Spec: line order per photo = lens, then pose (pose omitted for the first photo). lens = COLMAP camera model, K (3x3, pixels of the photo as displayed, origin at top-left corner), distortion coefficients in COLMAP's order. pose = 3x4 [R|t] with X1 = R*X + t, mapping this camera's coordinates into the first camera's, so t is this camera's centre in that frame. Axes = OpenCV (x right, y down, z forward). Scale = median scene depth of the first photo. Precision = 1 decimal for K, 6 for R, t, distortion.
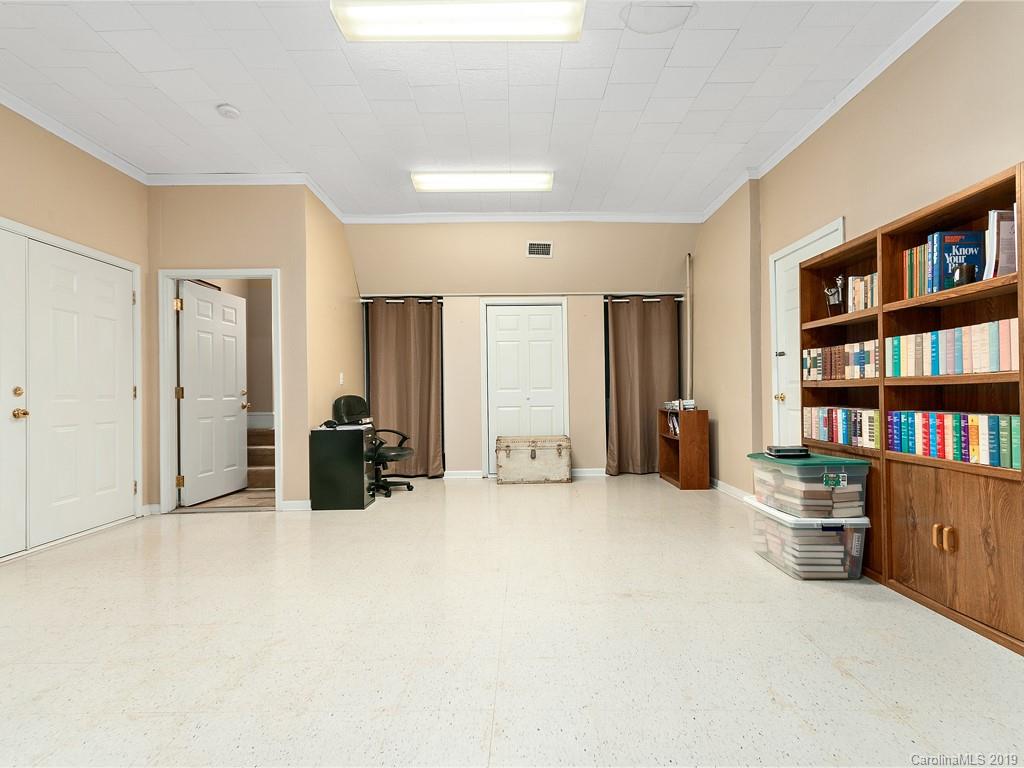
lens RADIAL K [[520.5, 0, 516.2], [0, 520.5, 395.9], [0, 0, 1]] dist [0.014794, 0.000853]
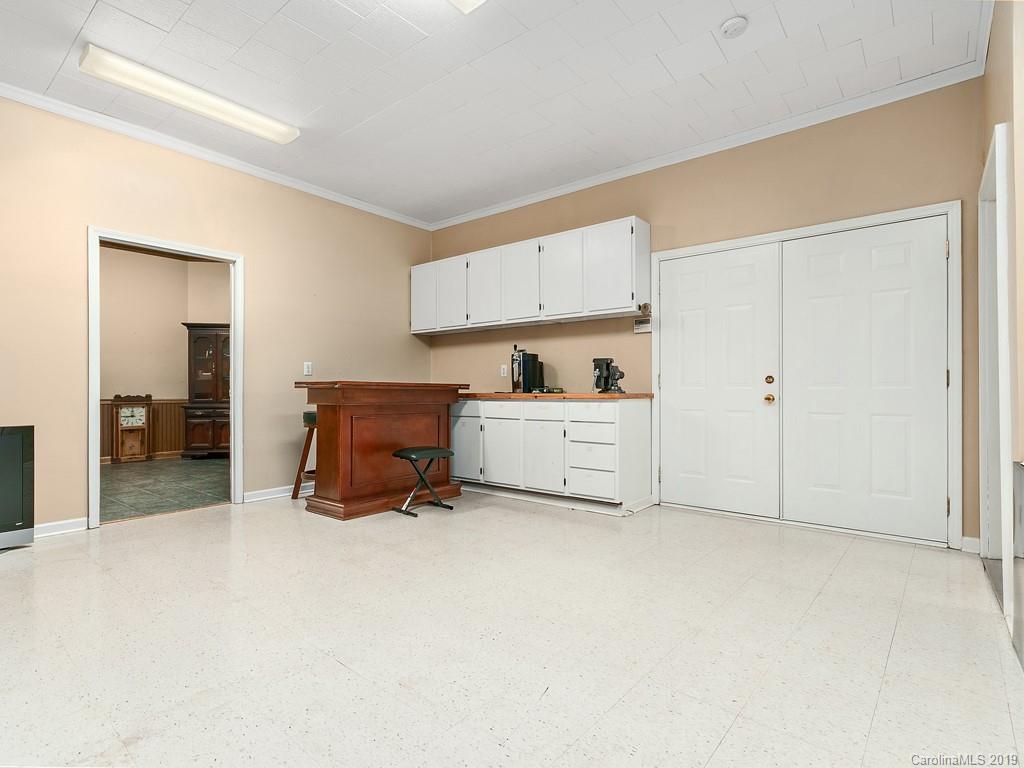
lens RADIAL K [[520.5, 0, 516.2], [0, 520.5, 395.9], [0, 0, 1]] dist [0.014794, 0.000853]
pose [[-0.637376, 0.024718, -0.770157, 0.282454], [0.010123, 0.999668, 0.023706, -0.005057], [0.770487, 0.007313, -0.637414, 1.254221]]
